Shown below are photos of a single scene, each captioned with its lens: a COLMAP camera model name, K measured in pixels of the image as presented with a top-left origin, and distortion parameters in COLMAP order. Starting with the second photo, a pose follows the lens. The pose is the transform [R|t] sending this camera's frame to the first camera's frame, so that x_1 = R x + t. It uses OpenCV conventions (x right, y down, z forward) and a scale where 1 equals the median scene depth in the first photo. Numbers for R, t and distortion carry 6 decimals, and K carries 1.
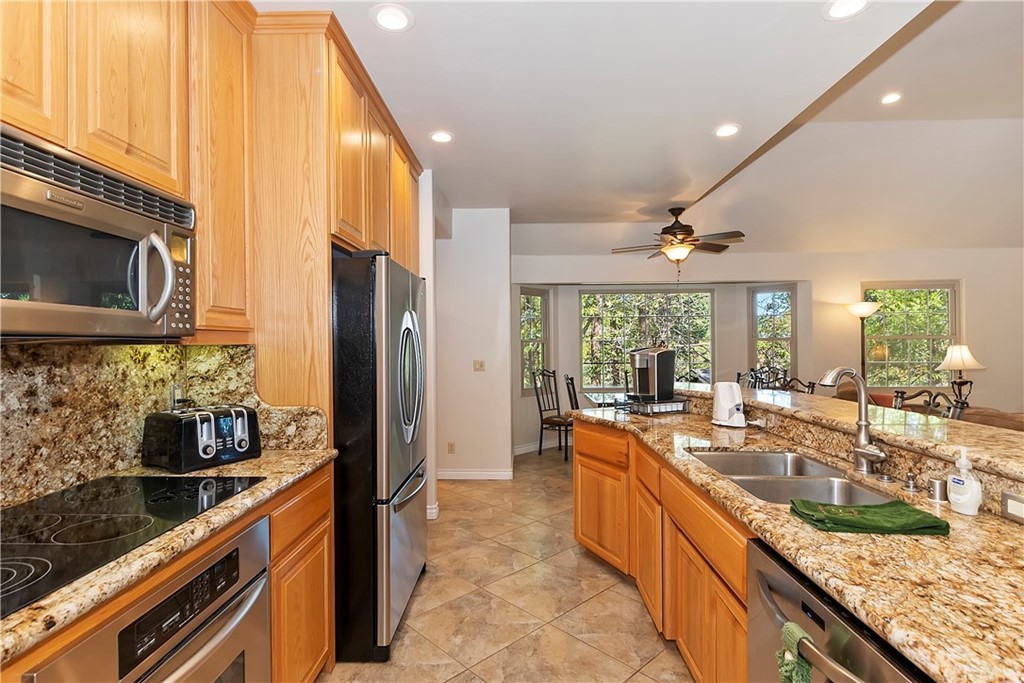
lens RADIAL K [[504.4, 0, 511.2], [0, 504.4, 347.4], [0, 0, 1]] dist [0.000643, 0.000055]
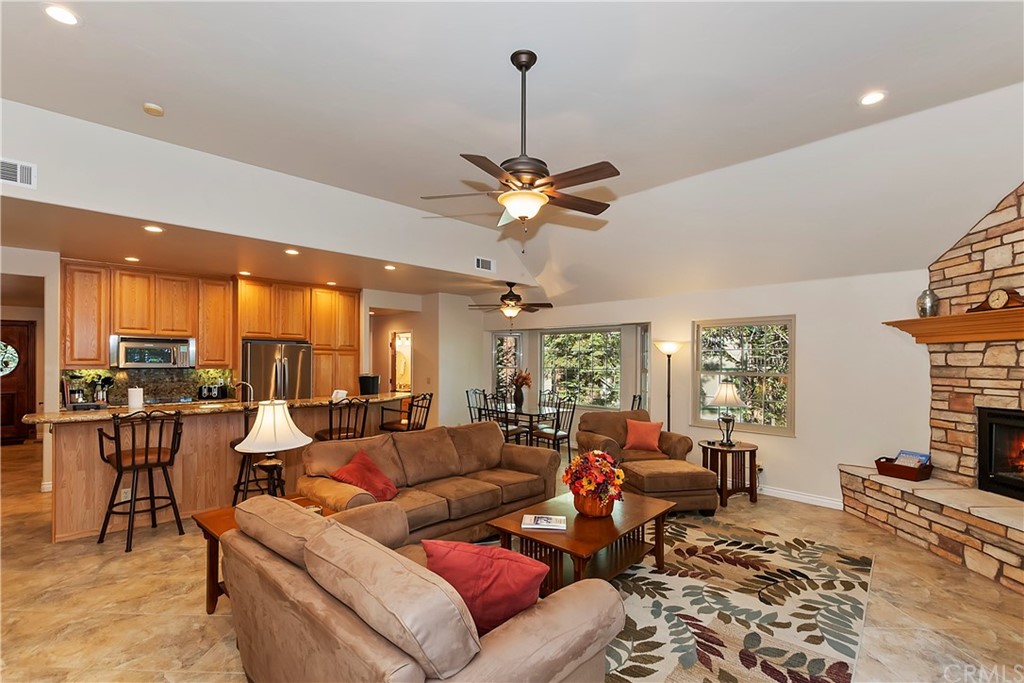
lens RADIAL K [[462.3, 0, 512.9], [0, 462.3, 361.9], [0, 0, 1]] dist [-0.003835, -0.000955]
pose [[0.718677, 0.019107, -0.695081, 3.219442], [-0.020569, 0.999769, 0.006215, -0.116849], [0.695040, 0.009831, 0.718904, 0.036710]]
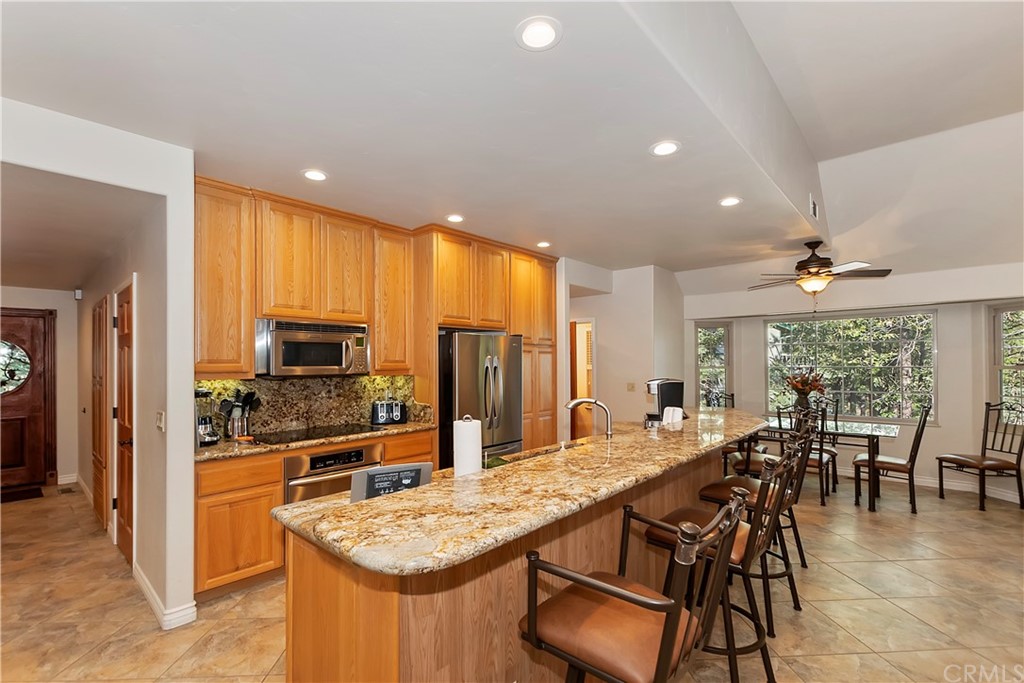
lens RADIAL K [[453.1, 0, 506.1], [0, 453.1, 361.4], [0, 0, 1]] dist [-0.000535, -0.000100]
pose [[0.756321, 0.001162, -0.654199, 1.143229], [-0.004893, 0.999981, -0.003881, -0.060486], [0.654182, 0.006136, 0.756312, -0.263824]]
